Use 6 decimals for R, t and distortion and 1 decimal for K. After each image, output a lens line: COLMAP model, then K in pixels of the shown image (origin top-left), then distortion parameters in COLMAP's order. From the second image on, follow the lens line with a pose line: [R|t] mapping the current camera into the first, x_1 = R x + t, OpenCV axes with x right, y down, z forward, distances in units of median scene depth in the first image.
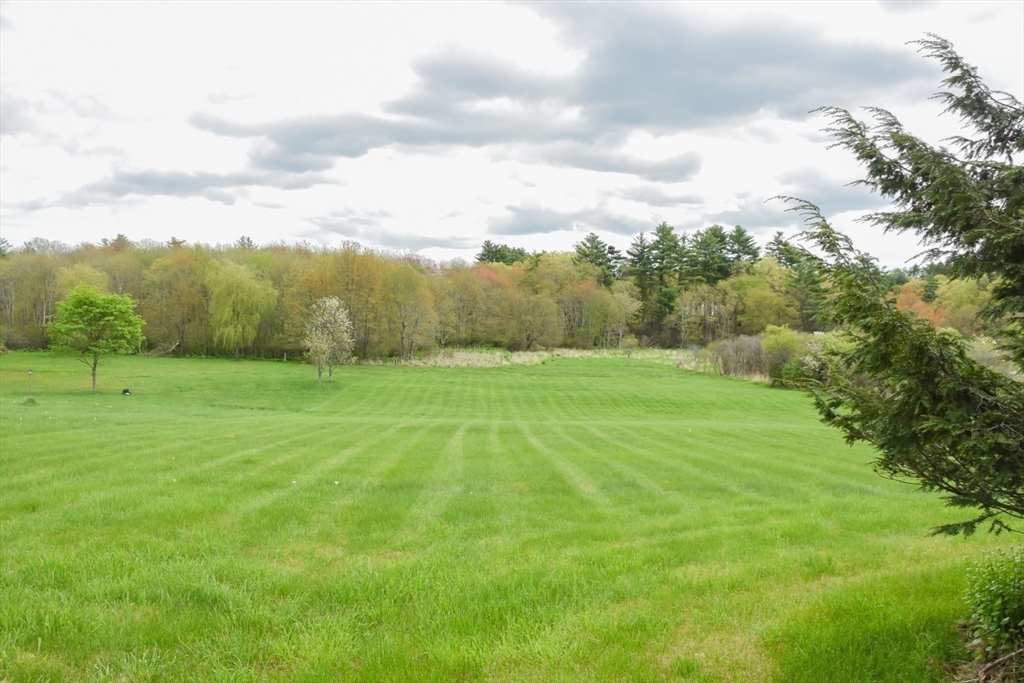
lens RADIAL K [[798.4, 0, 512.7], [0, 798.4, 343.3], [0, 0, 1]] dist [-0.120975, 0.002080]
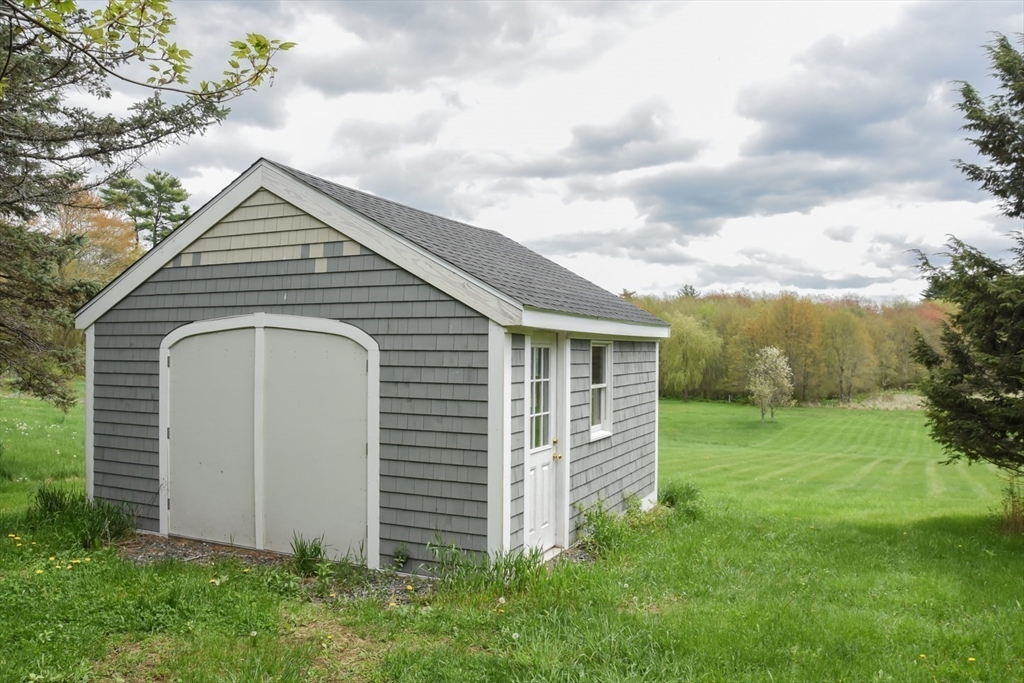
lens RADIAL K [[798.4, 0, 514.7], [0, 798.4, 343.7], [0, 0, 1]] dist [-0.120975, 0.002080]
pose [[0.858586, -0.022331, -0.512182, 0.020723], [-0.003324, 0.998787, -0.049119, -0.004521], [0.512658, 0.043875, 0.857471, -0.099939]]
